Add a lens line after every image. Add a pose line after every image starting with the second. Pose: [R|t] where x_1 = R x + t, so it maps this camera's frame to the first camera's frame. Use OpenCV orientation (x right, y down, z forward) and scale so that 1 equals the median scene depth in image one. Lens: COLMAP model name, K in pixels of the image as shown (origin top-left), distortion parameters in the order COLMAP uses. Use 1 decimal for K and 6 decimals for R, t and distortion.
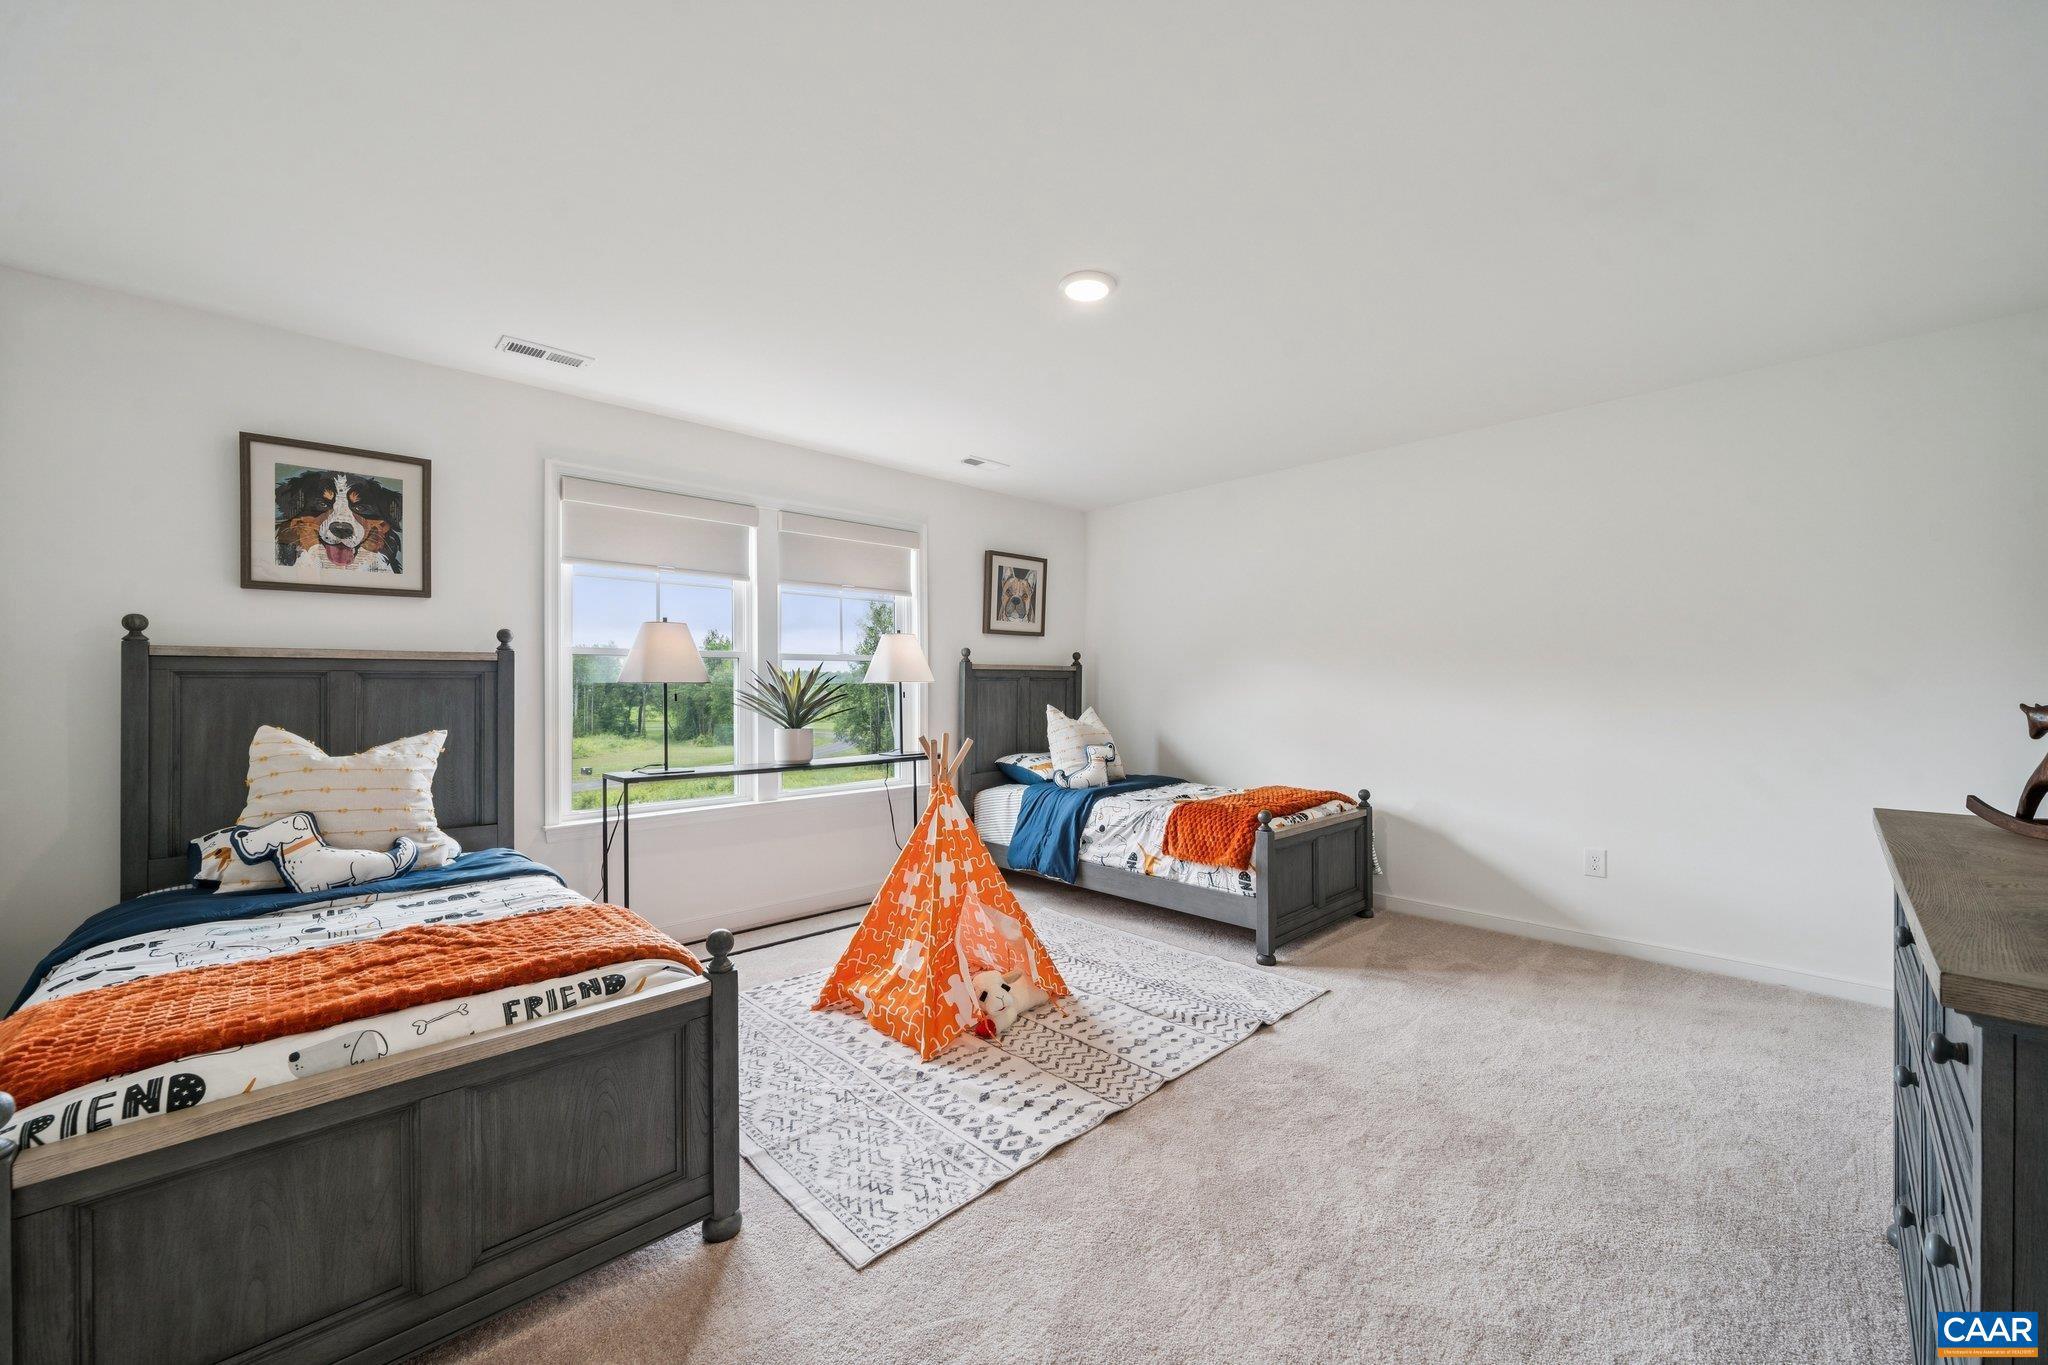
lens RADIAL K [[769.5, 0, 1013.5], [0, 769.5, 685.6], [0, 0, 1]] dist [-0.003221, -0.000183]
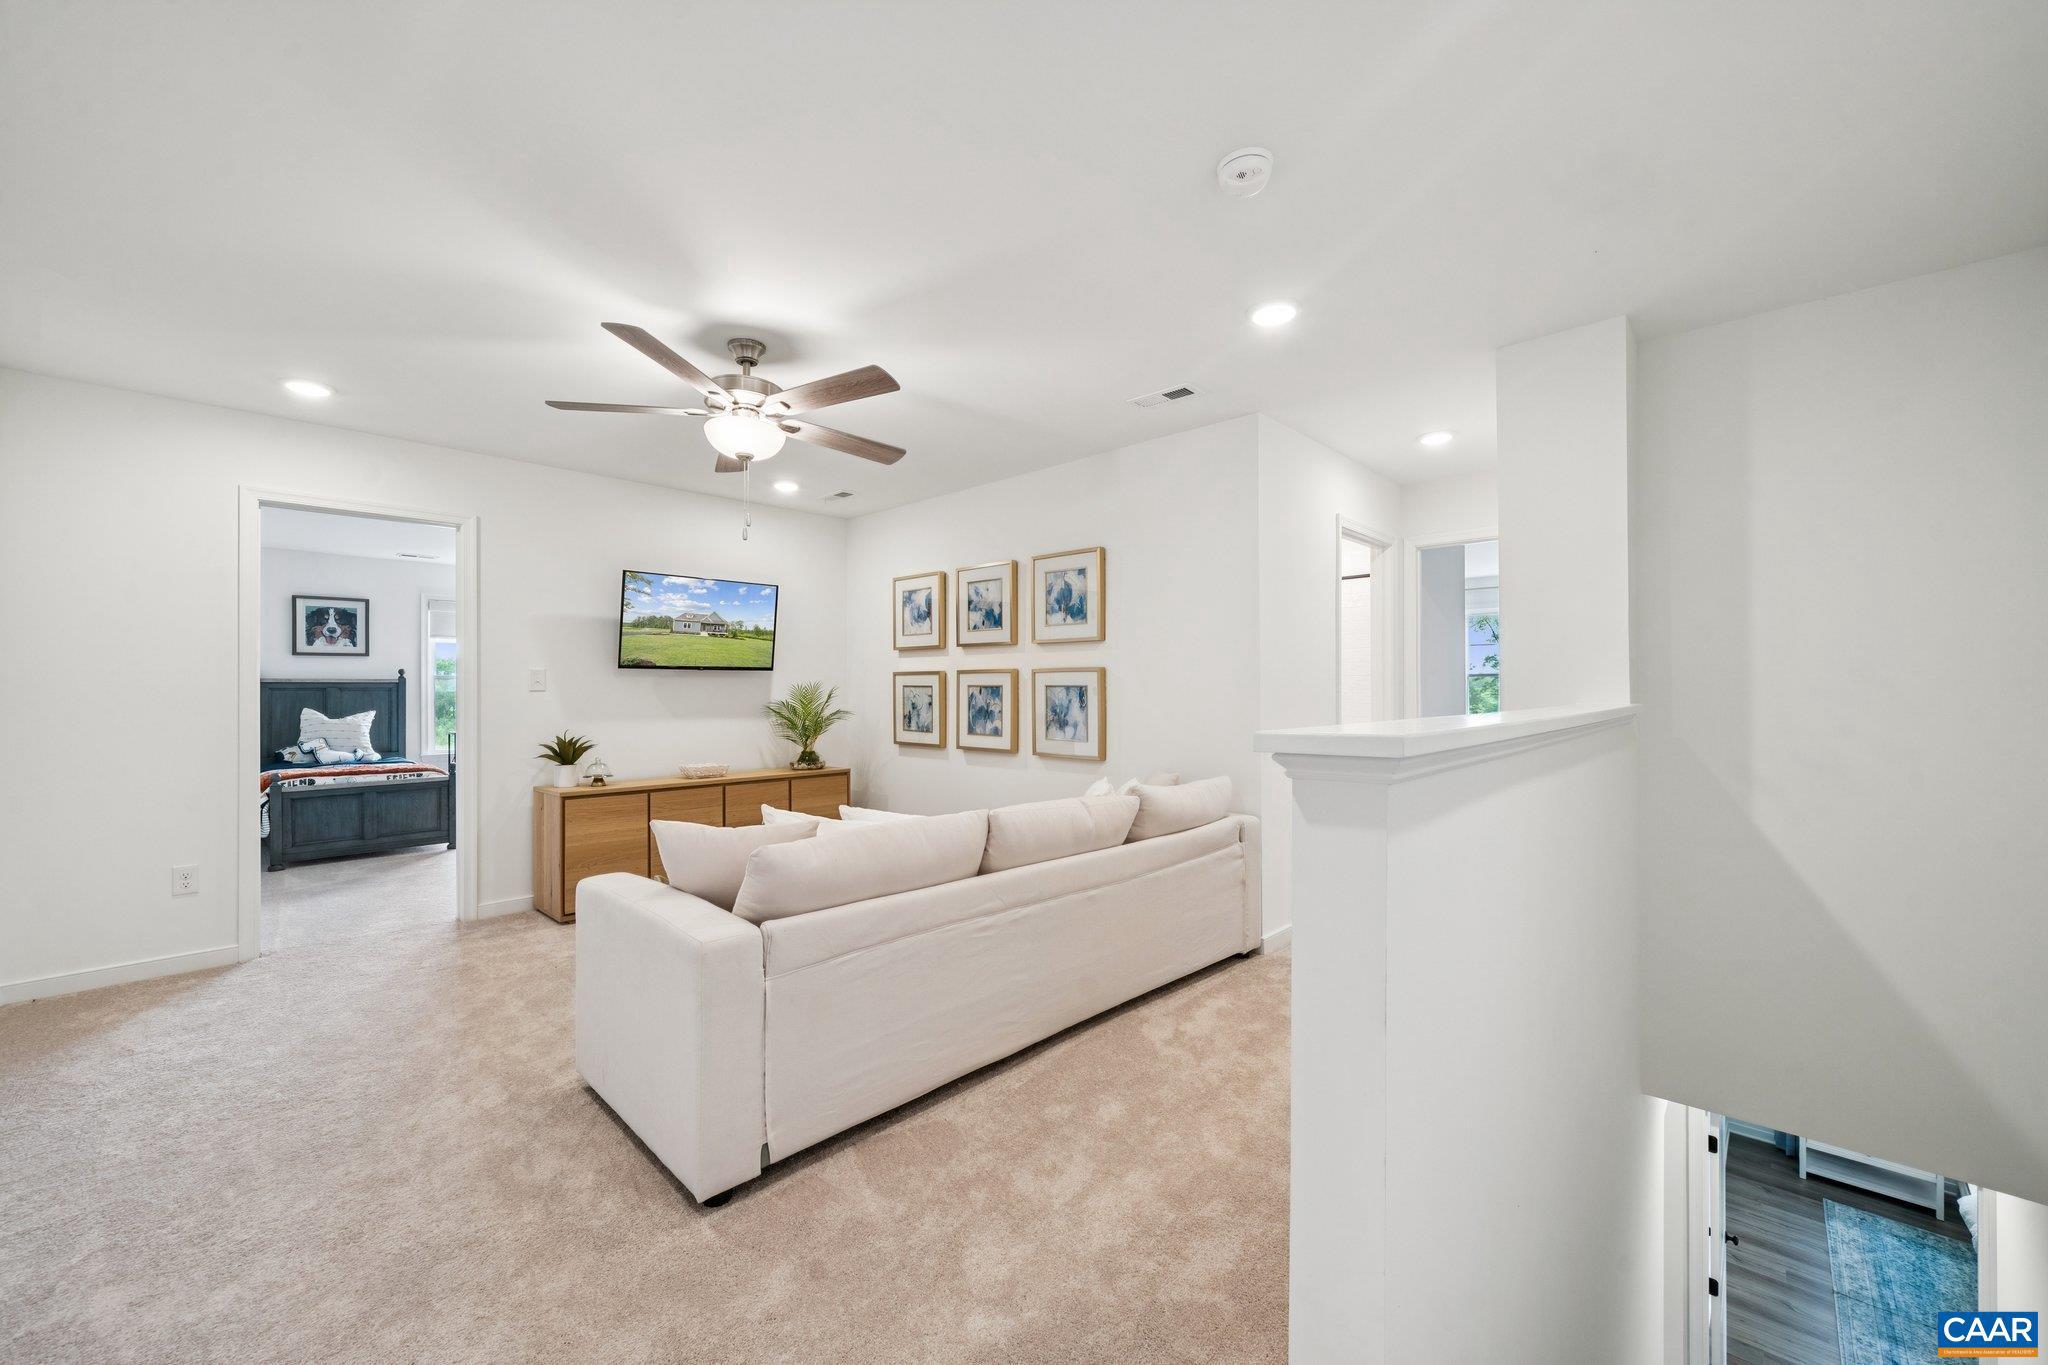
lens RADIAL K [[792.0, 0, 1028.9], [0, 792.0, 691.2], [0, 0, 1]] dist [0.000691, 0.000042]
pose [[0.999242, 0.000116, 0.038931, 1.348371], [-0.000167, 0.999999, 0.001298, -0.010173], [-0.038931, -0.001303, 0.999241, -1.740143]]
